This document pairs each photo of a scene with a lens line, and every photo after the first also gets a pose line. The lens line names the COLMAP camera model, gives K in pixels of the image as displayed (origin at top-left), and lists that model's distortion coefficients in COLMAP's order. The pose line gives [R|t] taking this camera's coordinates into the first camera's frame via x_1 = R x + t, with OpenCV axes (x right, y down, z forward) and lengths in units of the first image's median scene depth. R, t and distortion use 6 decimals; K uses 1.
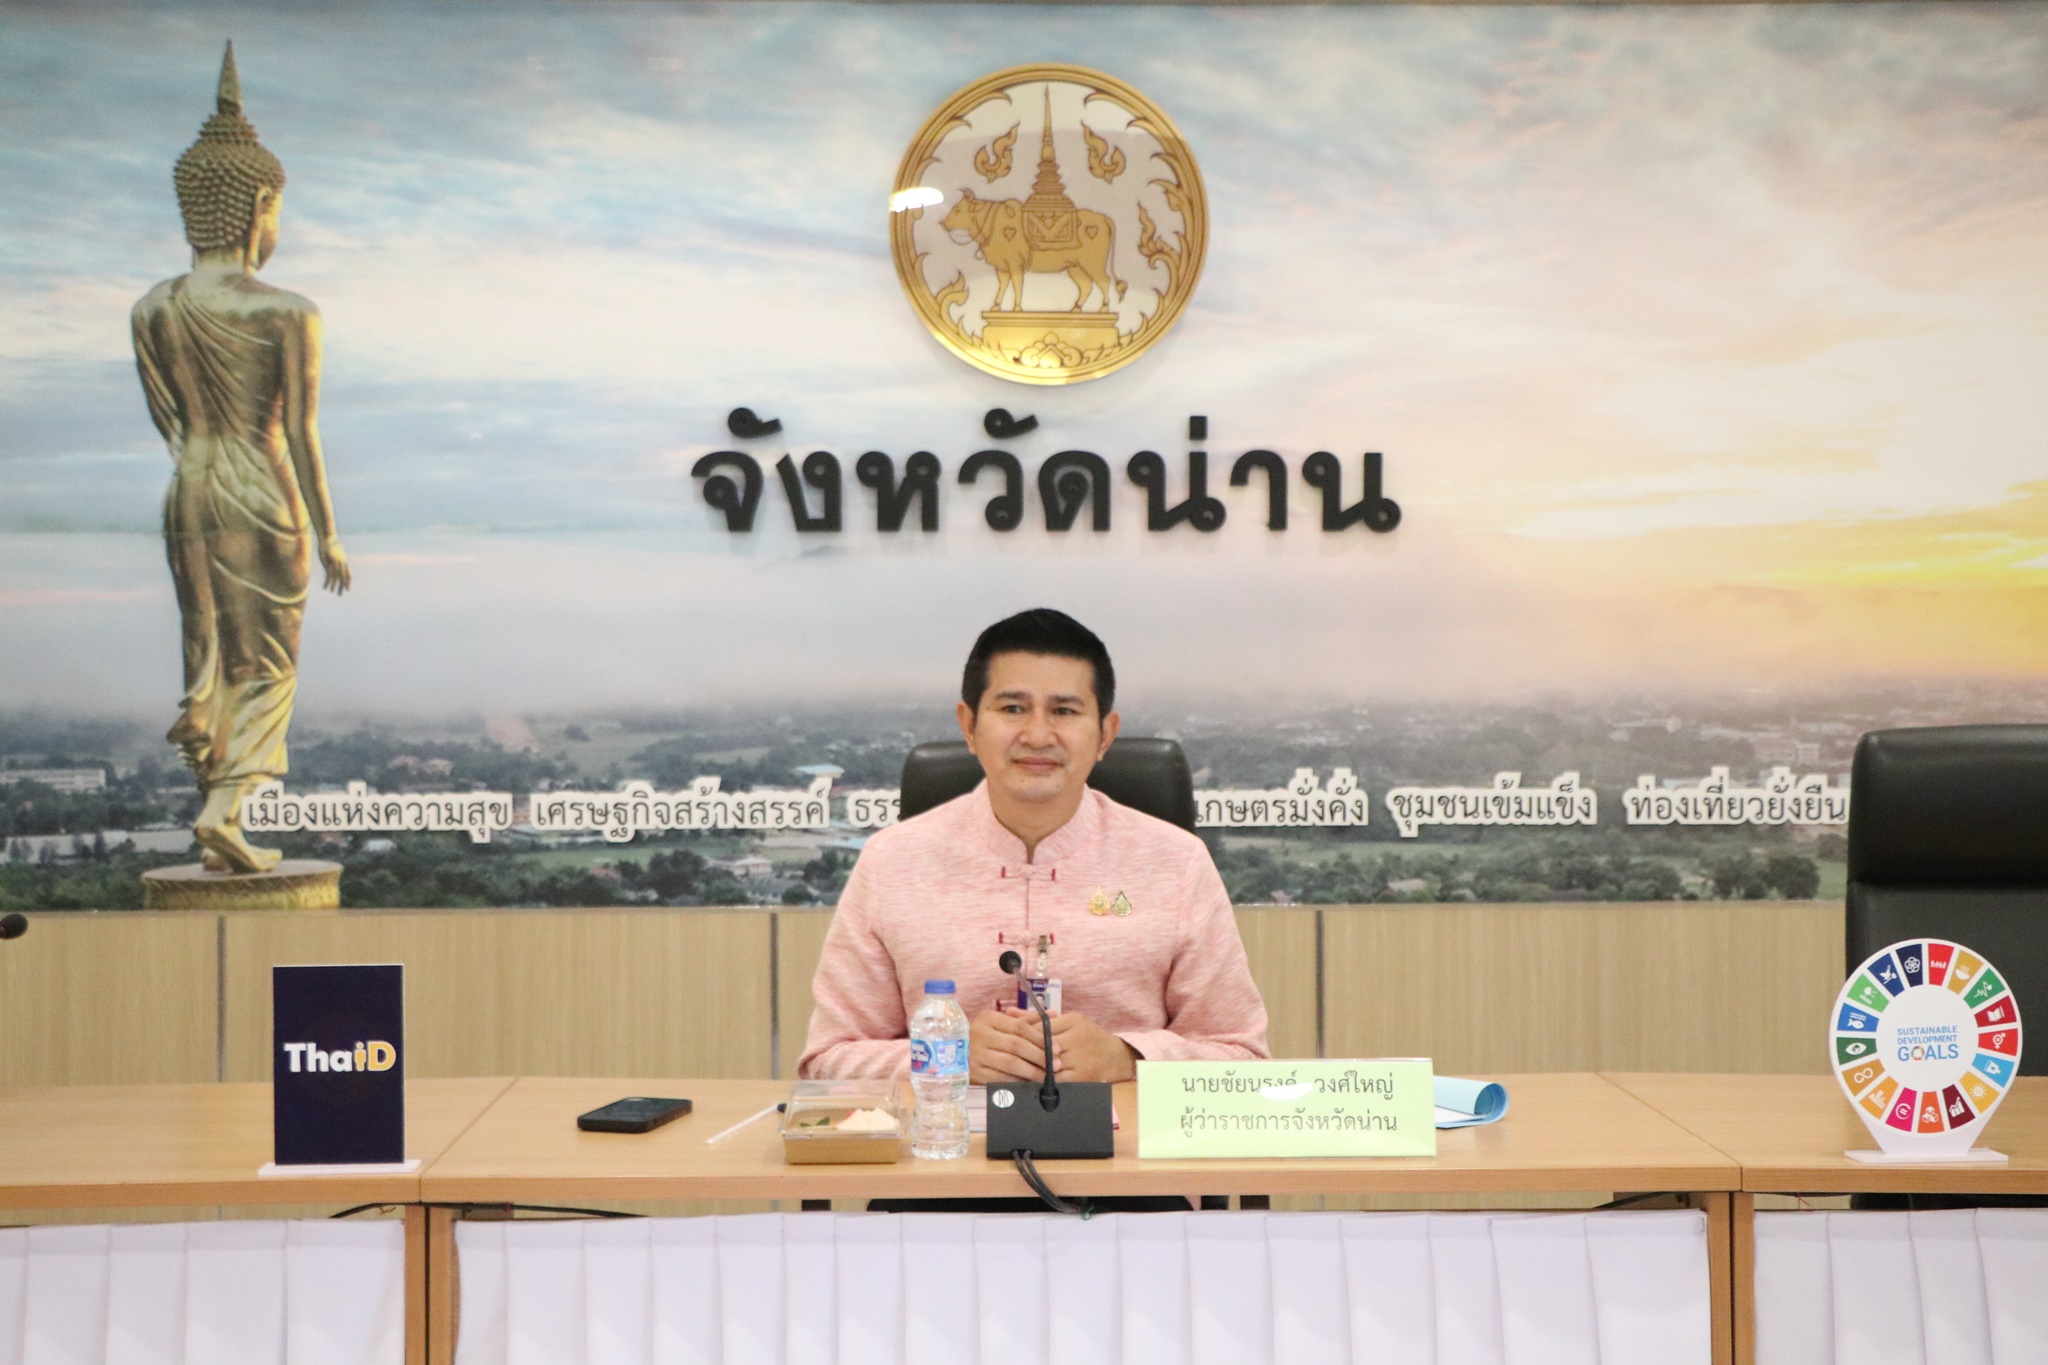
lens RADIAL K [[2718.5, 0, 1023.3], [0, 2718.5, 680.4], [0, 0, 1]] dist [-0.011569, 0.000000]
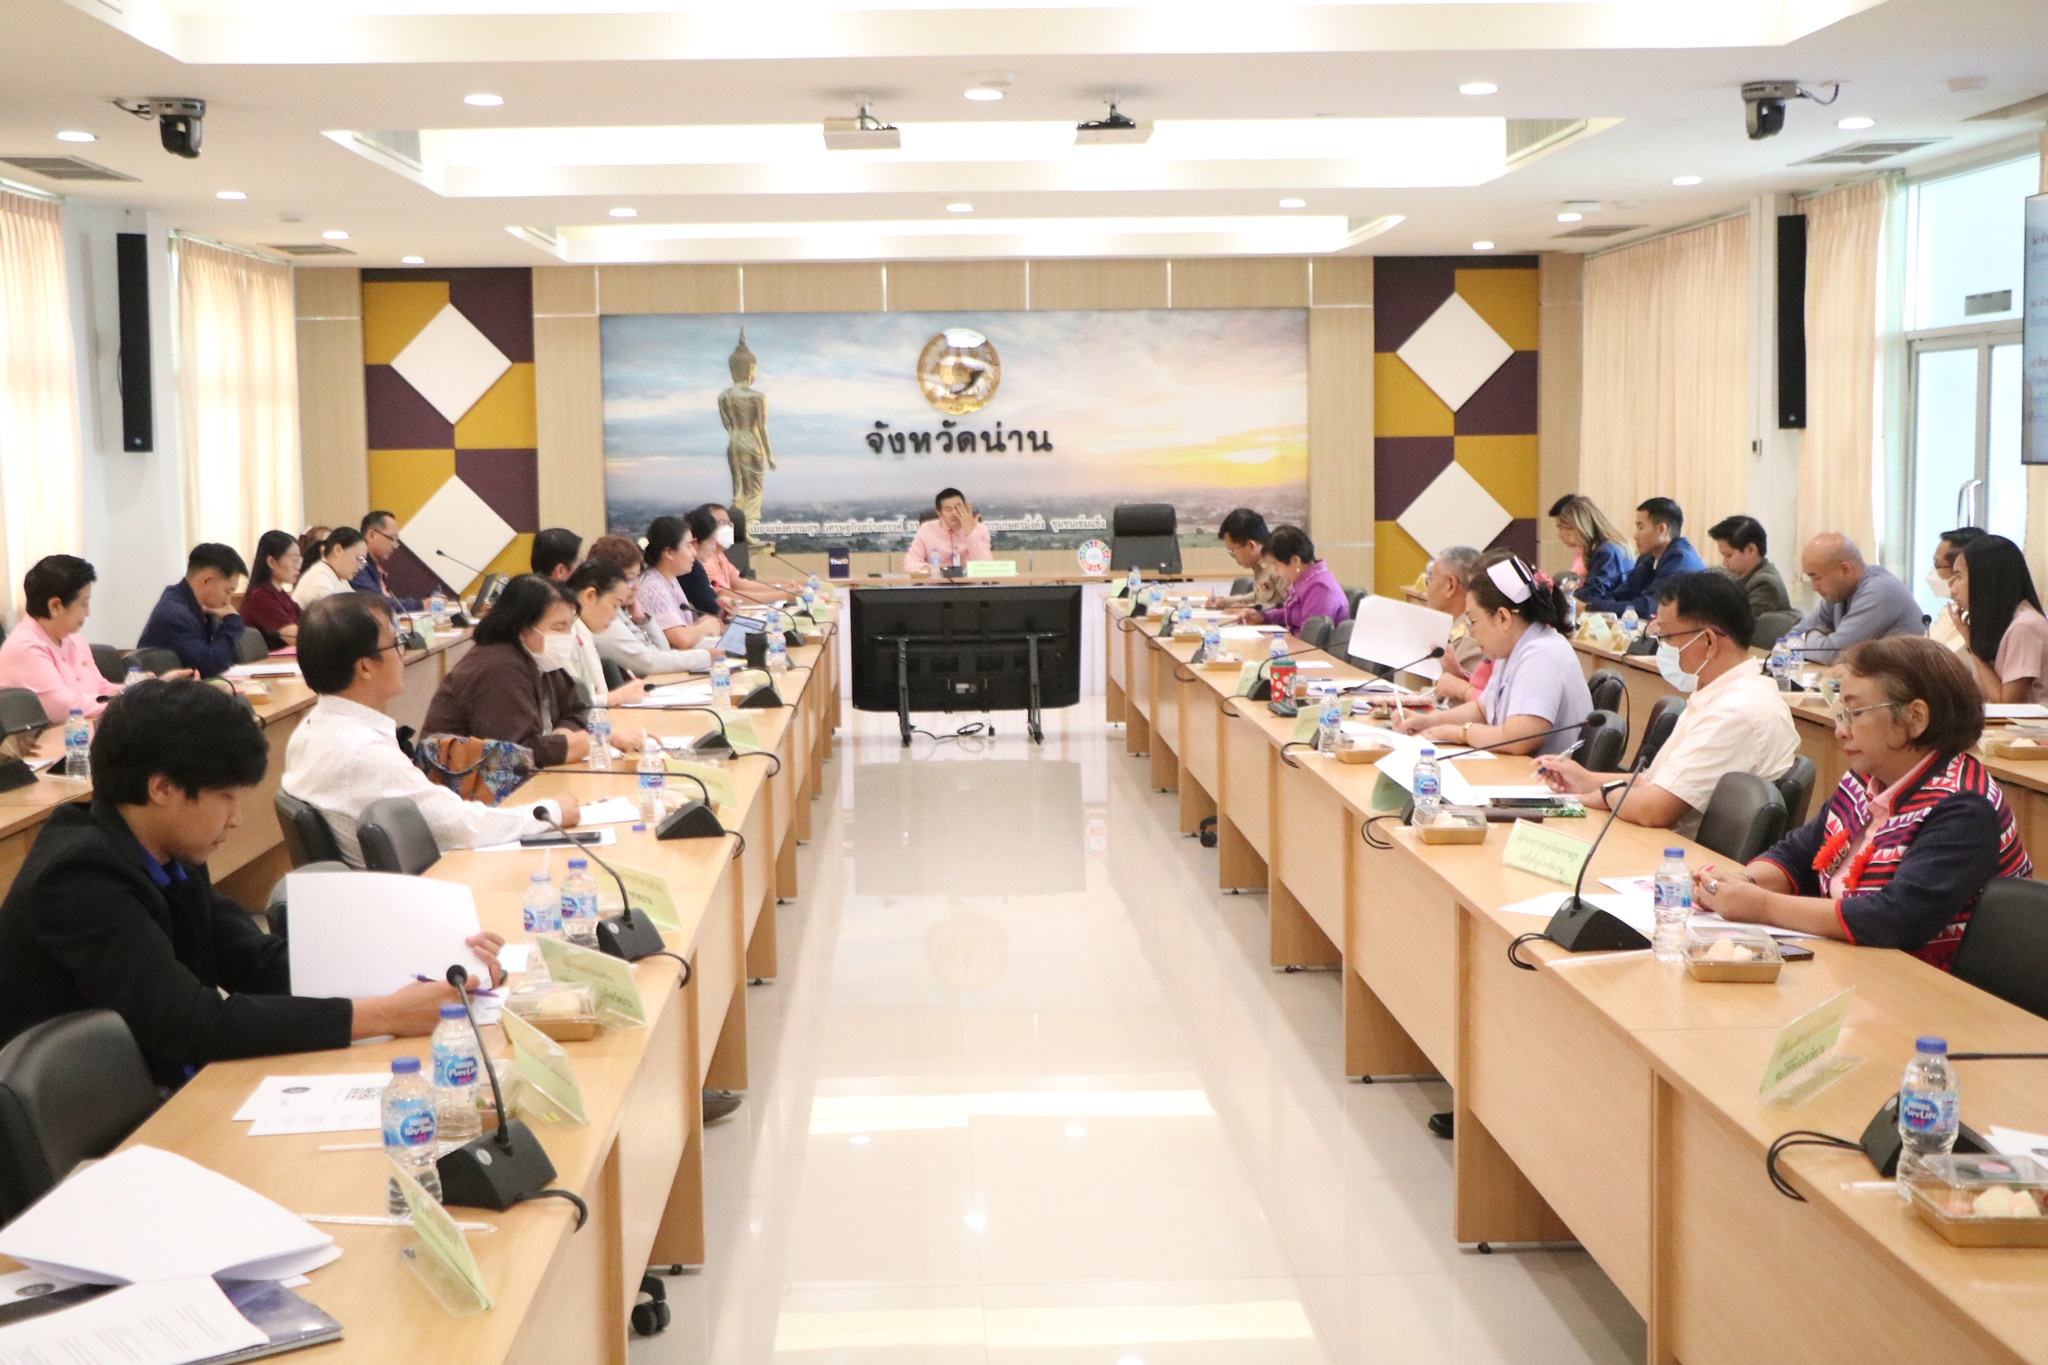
lens RADIAL K [[2718.5, 0, 1023.2], [0, 2718.5, 678.7], [0, 0, 1]] dist [-0.011569, 0.000000]
pose [[0.999896, -0.010995, 0.009371, 0.059078], [0.010112, 0.995926, 0.089604, -0.079393], [-0.010318, -0.089500, 0.995933, -2.806066]]
